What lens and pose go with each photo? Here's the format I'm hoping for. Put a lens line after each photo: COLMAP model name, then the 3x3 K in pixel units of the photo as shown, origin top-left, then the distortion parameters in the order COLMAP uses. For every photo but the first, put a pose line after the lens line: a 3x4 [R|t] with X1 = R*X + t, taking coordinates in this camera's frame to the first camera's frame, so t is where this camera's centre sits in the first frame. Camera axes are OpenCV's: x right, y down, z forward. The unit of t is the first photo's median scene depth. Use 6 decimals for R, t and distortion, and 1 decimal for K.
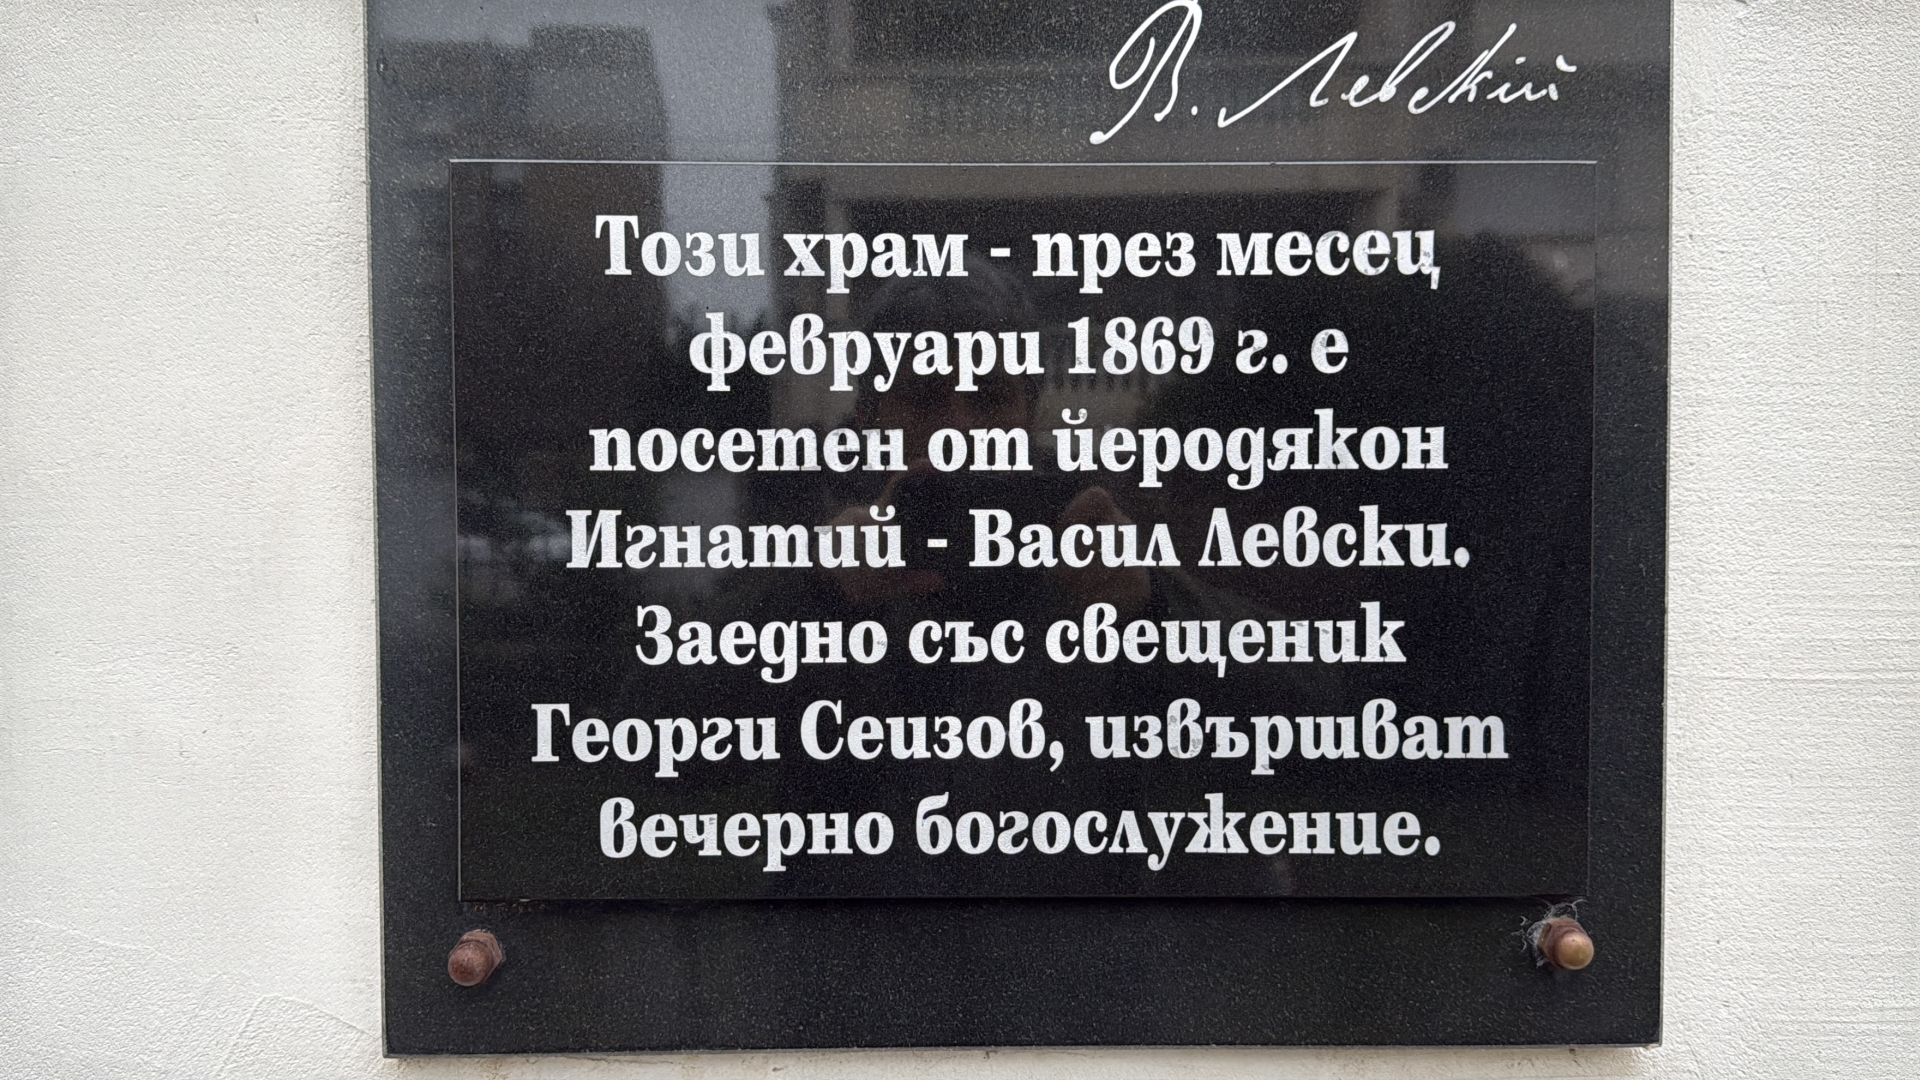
lens RADIAL K [[1580.2, 0, 960.0], [0, 1580.2, 540.0], [0, 0, 1]] dist [0.089296, -0.145132]
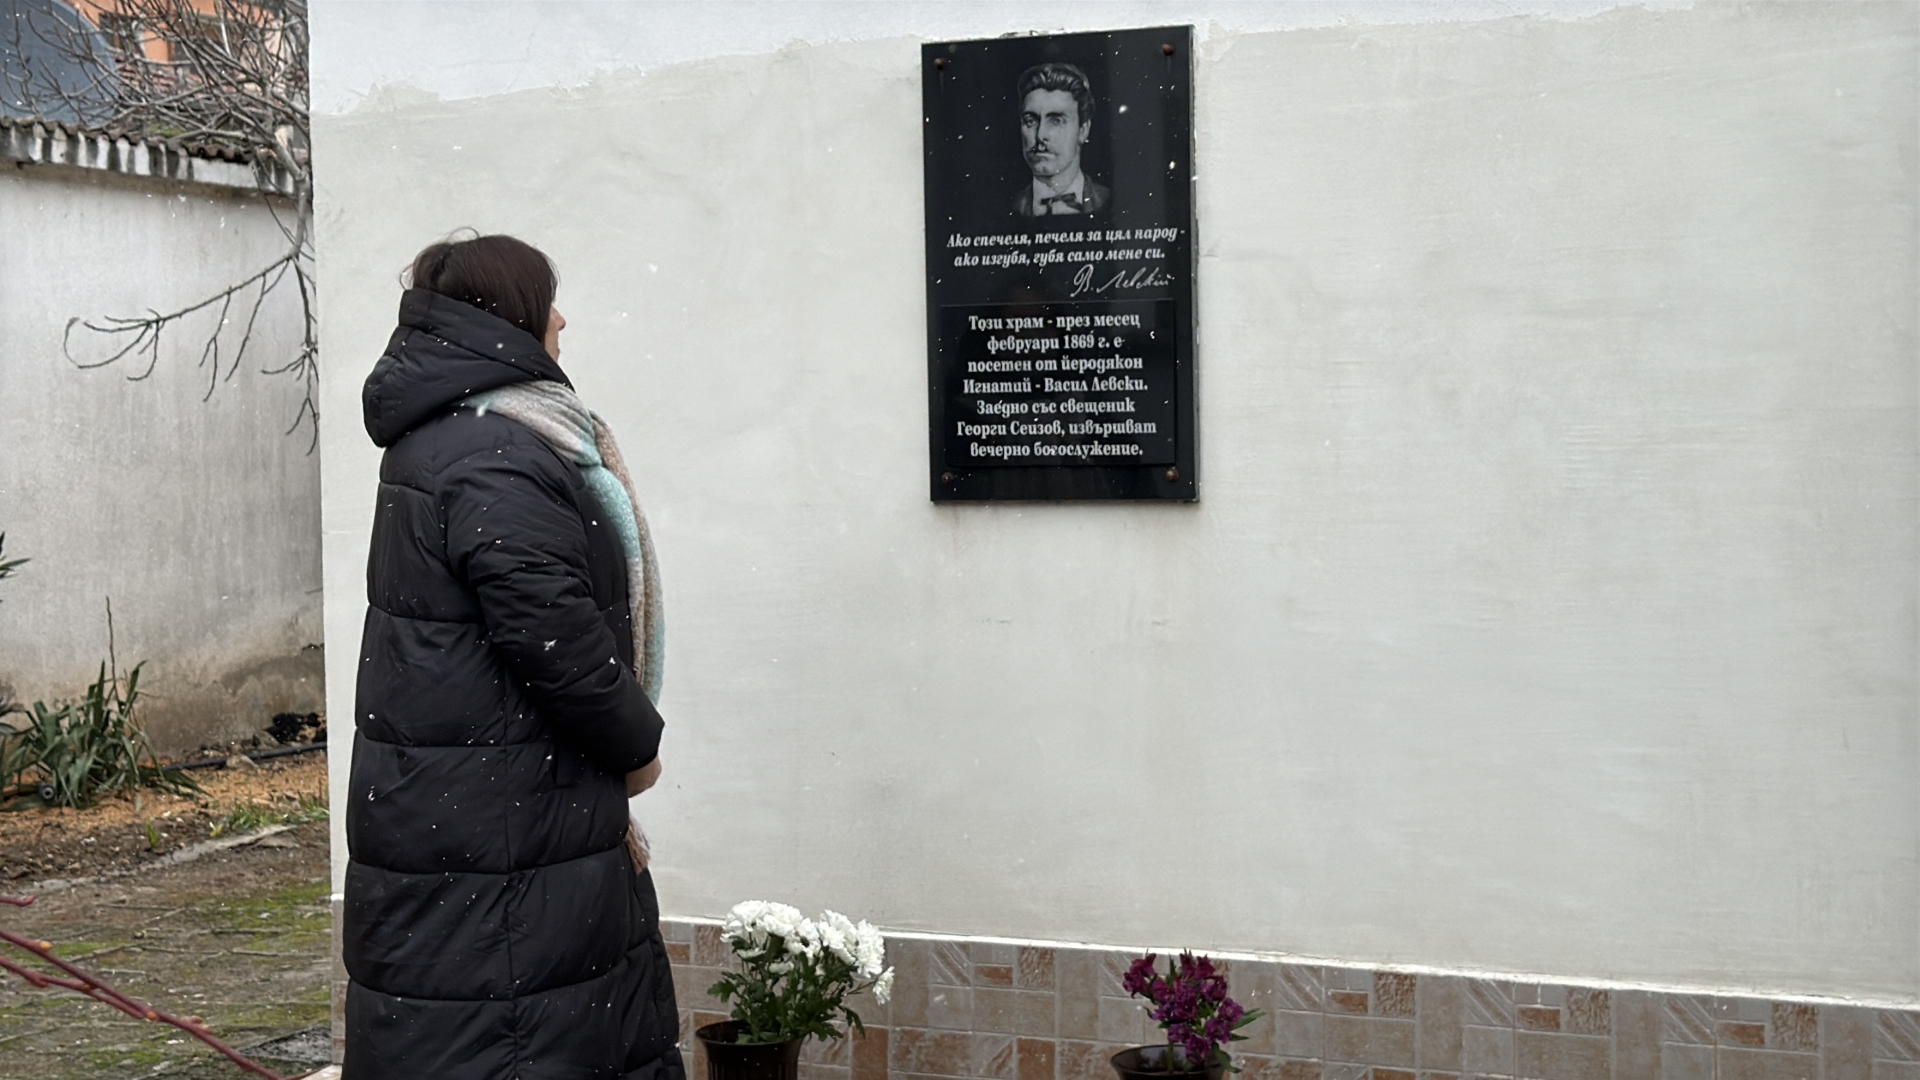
lens RADIAL K [[3284.3, 0, 960.0], [0, 3284.3, 540.0], [0, 0, 1]] dist [0.144654, -0.109133]
pose [[0.906147, 0.004573, -0.422938, 3.754393], [0.000474, 0.999930, 0.011828, 0.330410], [0.422963, -0.010919, 0.906081, -7.601728]]
